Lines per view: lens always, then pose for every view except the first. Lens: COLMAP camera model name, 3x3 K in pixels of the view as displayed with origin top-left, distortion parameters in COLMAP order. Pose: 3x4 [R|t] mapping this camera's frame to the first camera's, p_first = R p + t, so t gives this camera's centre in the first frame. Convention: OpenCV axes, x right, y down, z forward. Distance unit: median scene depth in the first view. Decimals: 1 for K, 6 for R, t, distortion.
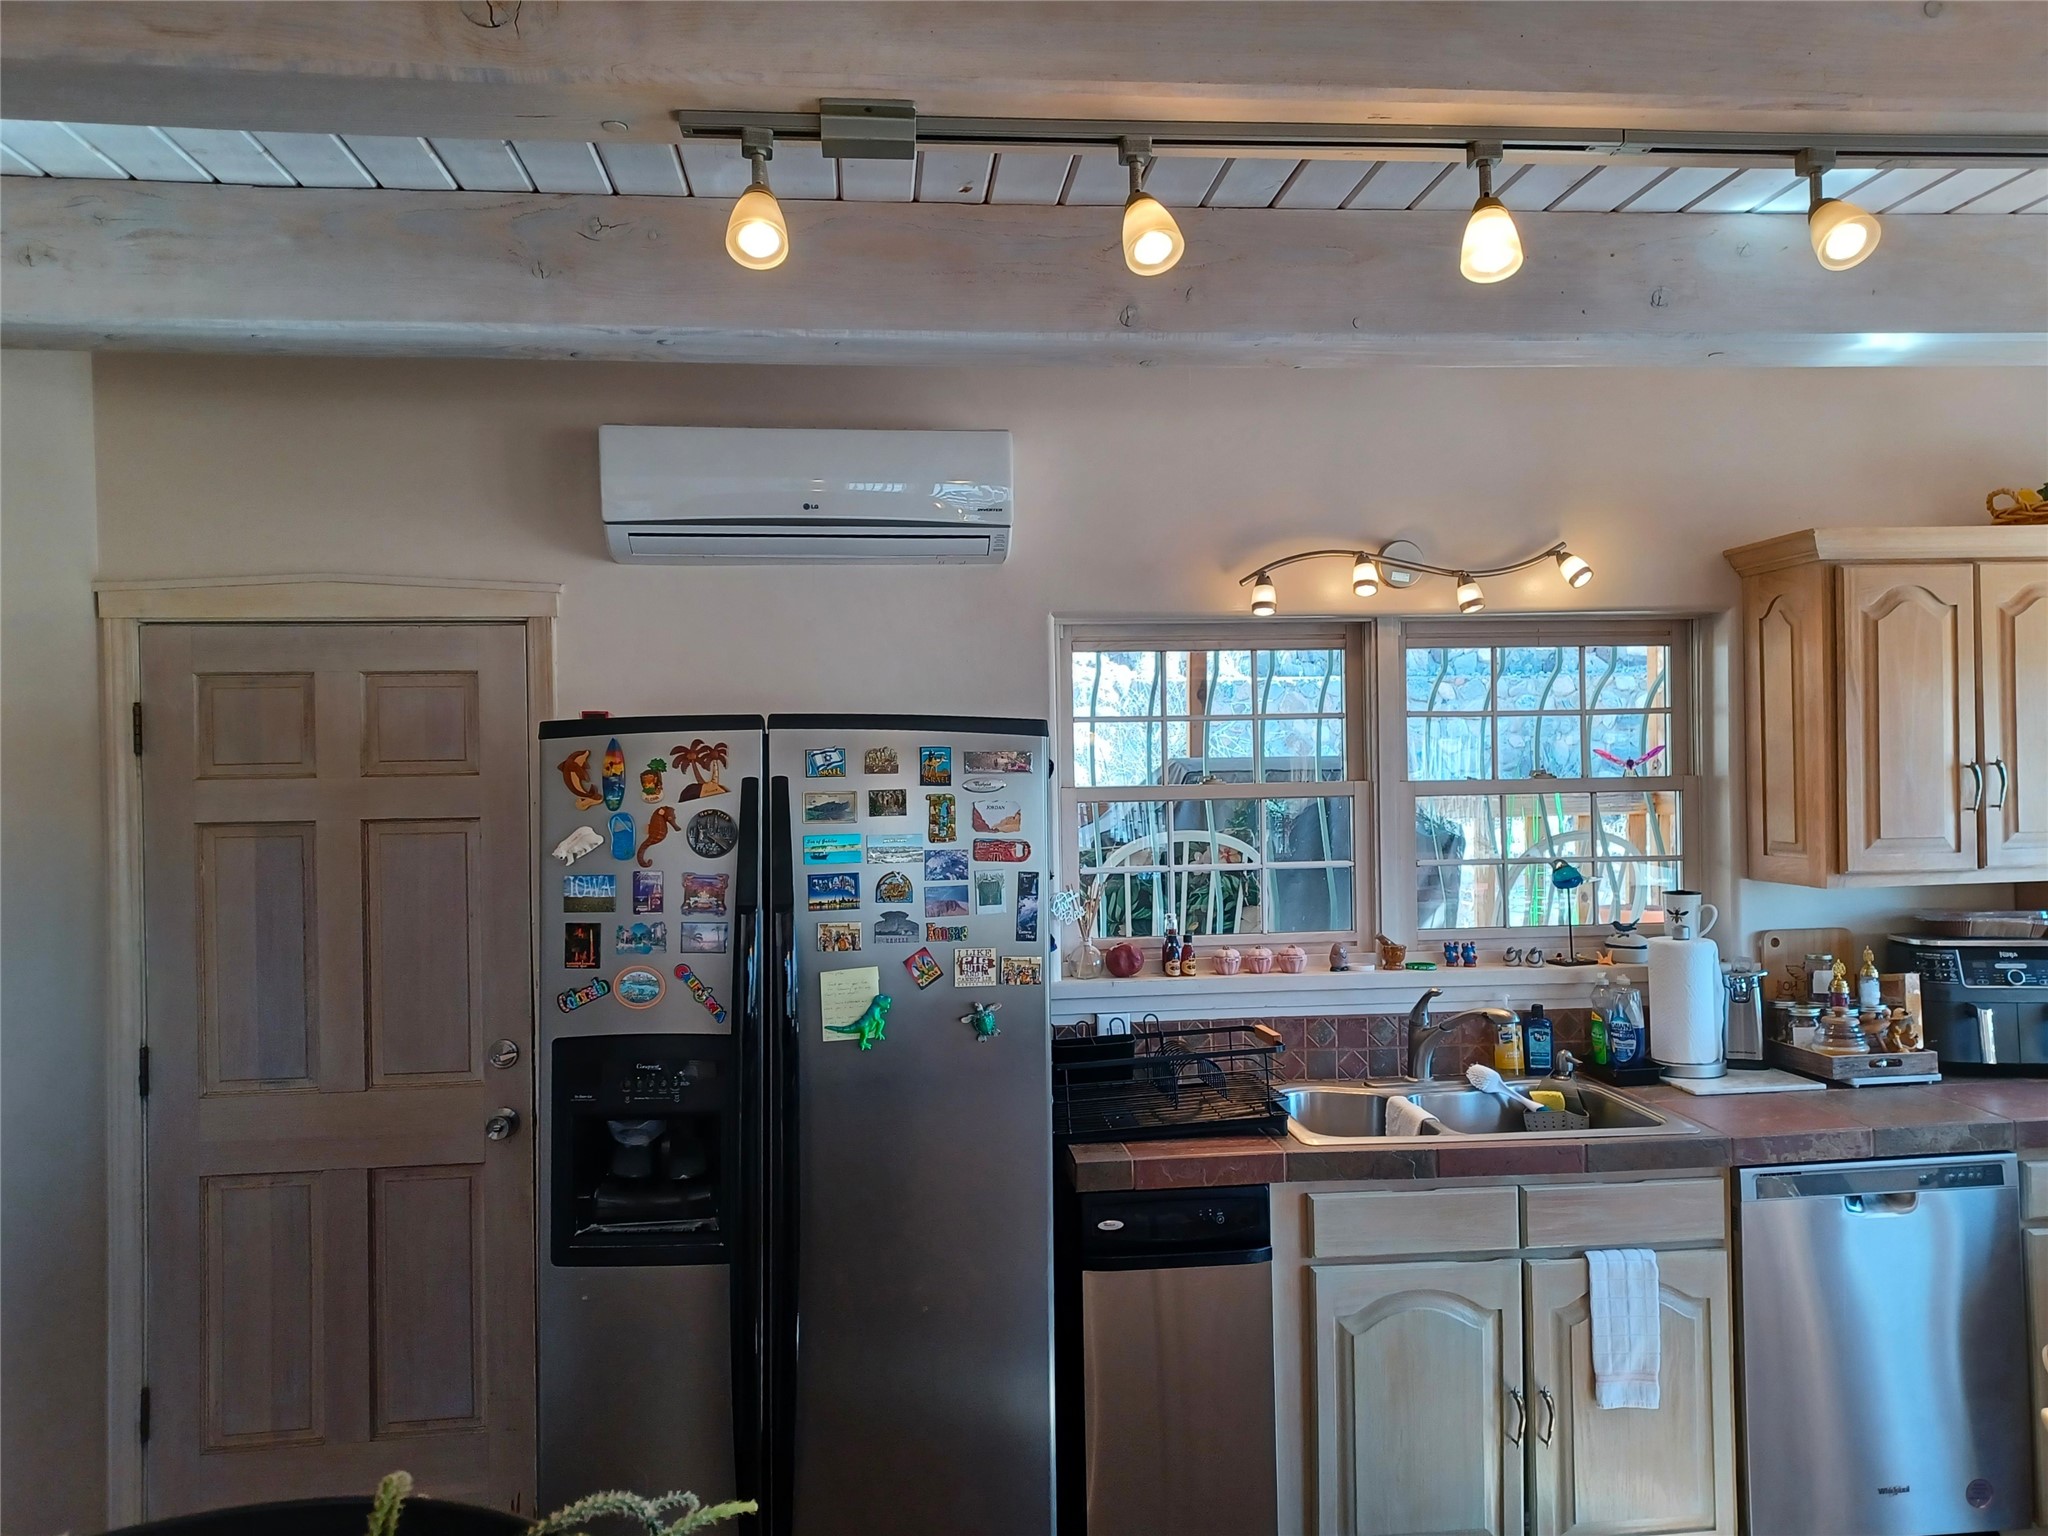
lens RADIAL K [[1538.6, 0, 1021.0], [0, 1538.6, 769.6], [0, 0, 1]] dist [0.052836, -0.022693]
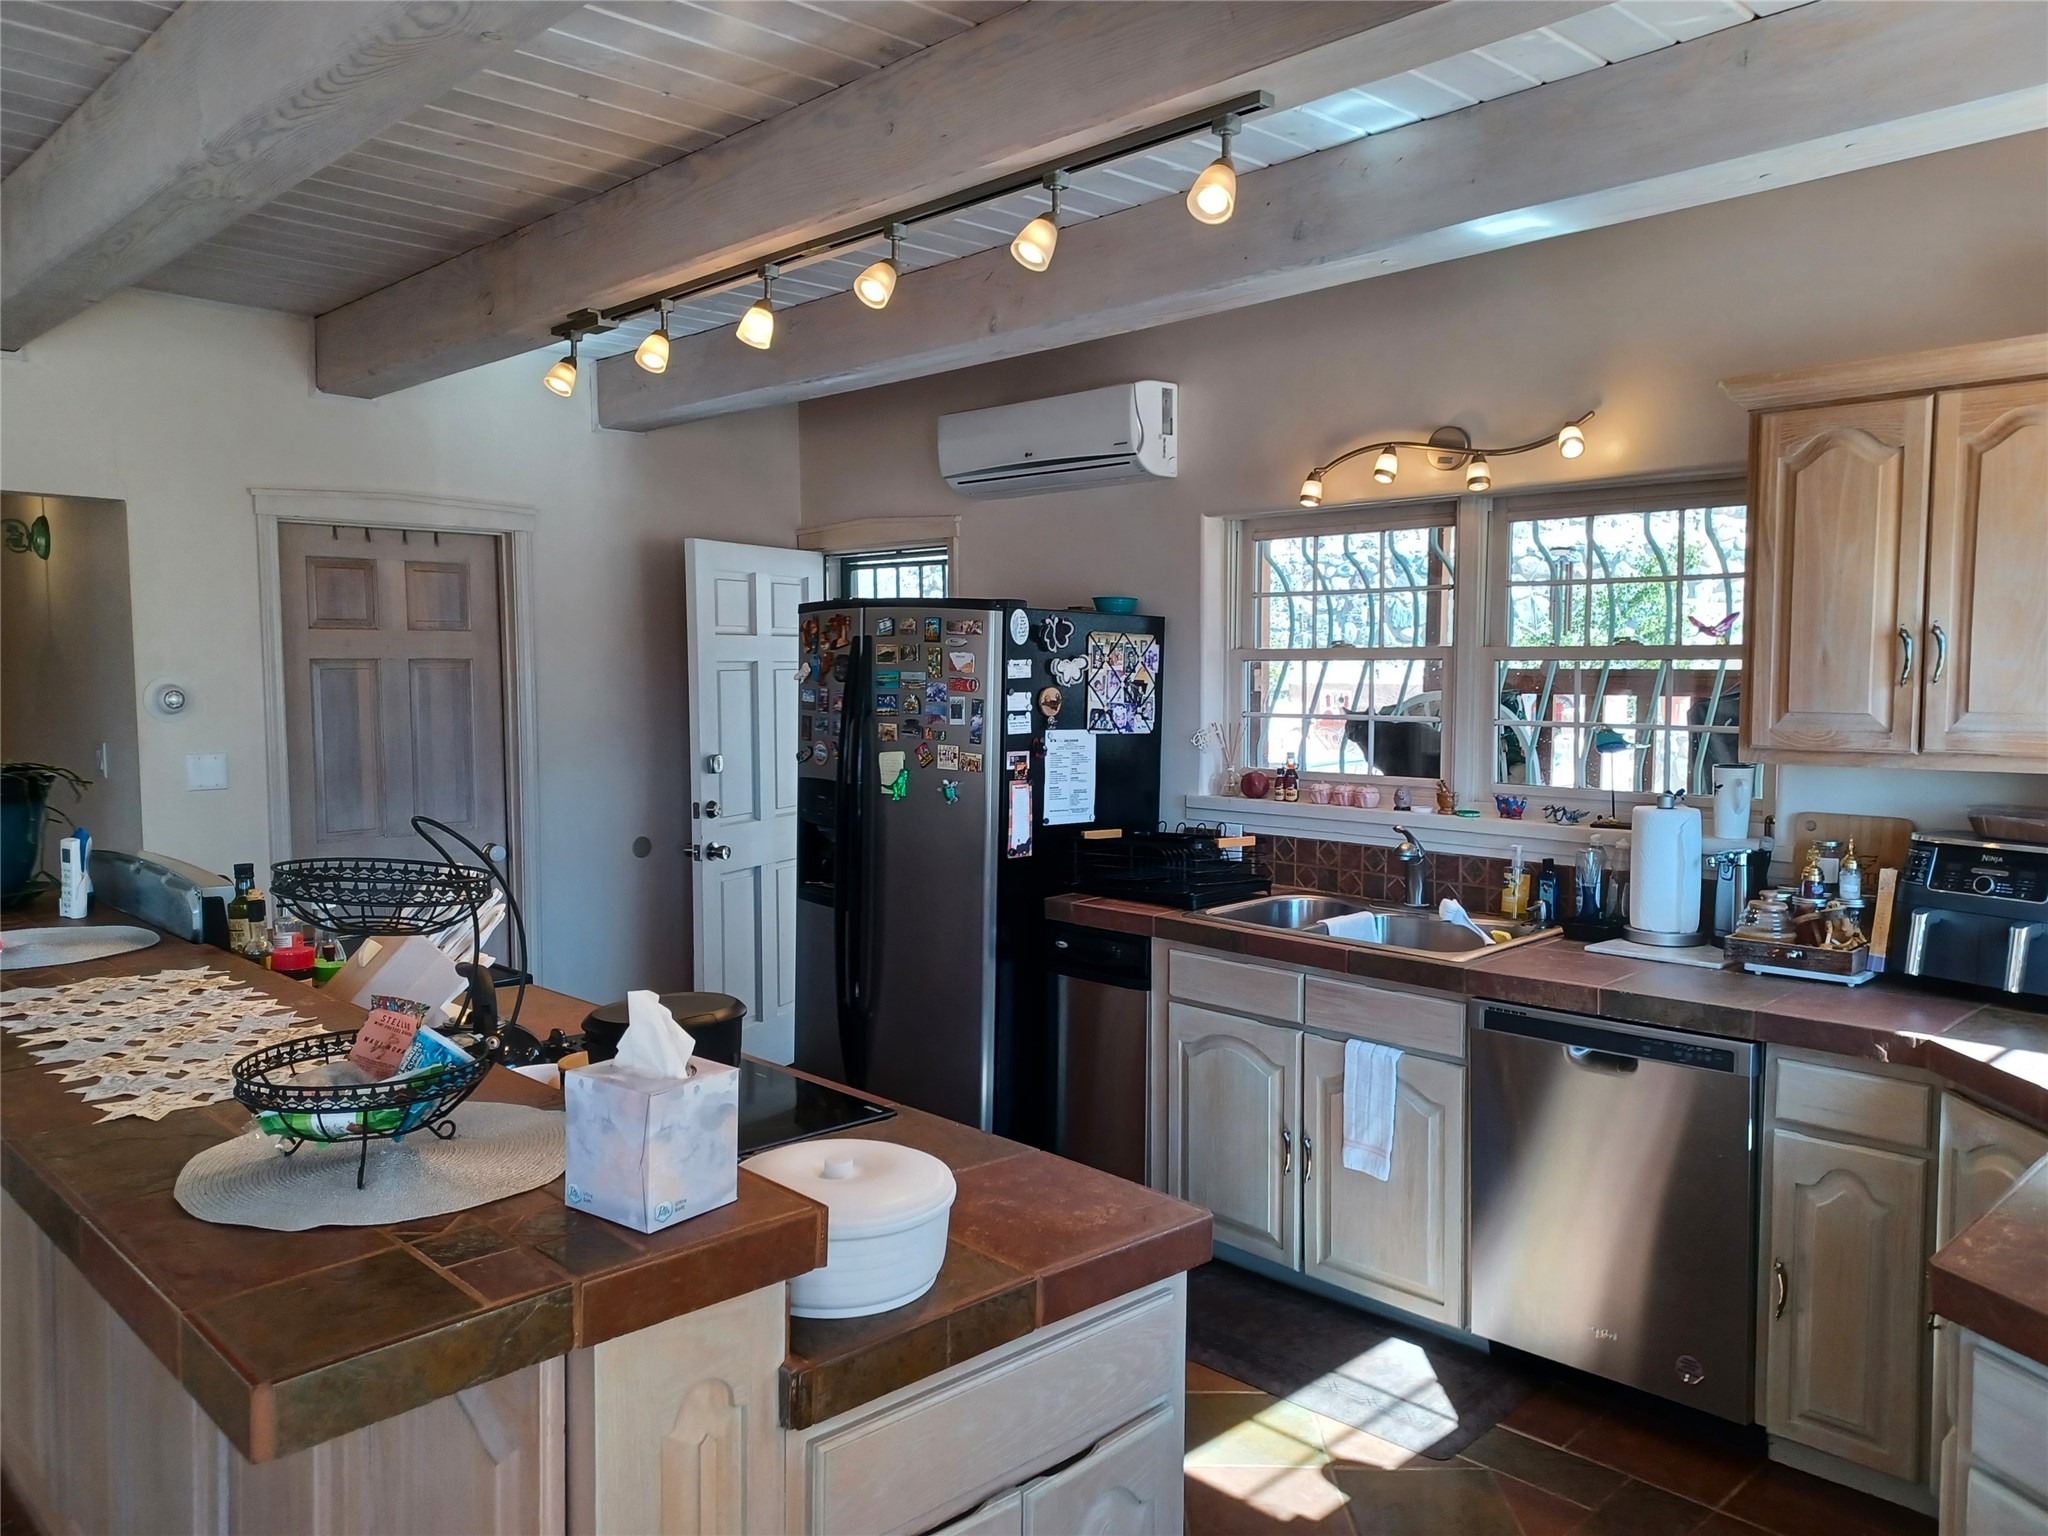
lens RADIAL K [[1538.6, 0, 1027.8], [0, 1538.6, 766.9], [0, 0, 1]] dist [0.052836, -0.022693]
pose [[0.603182, 0.074214, -0.794143, 1.010341], [-0.005335, 0.996015, 0.089027, -0.003177], [0.797585, -0.049463, 0.601175, 0.087135]]
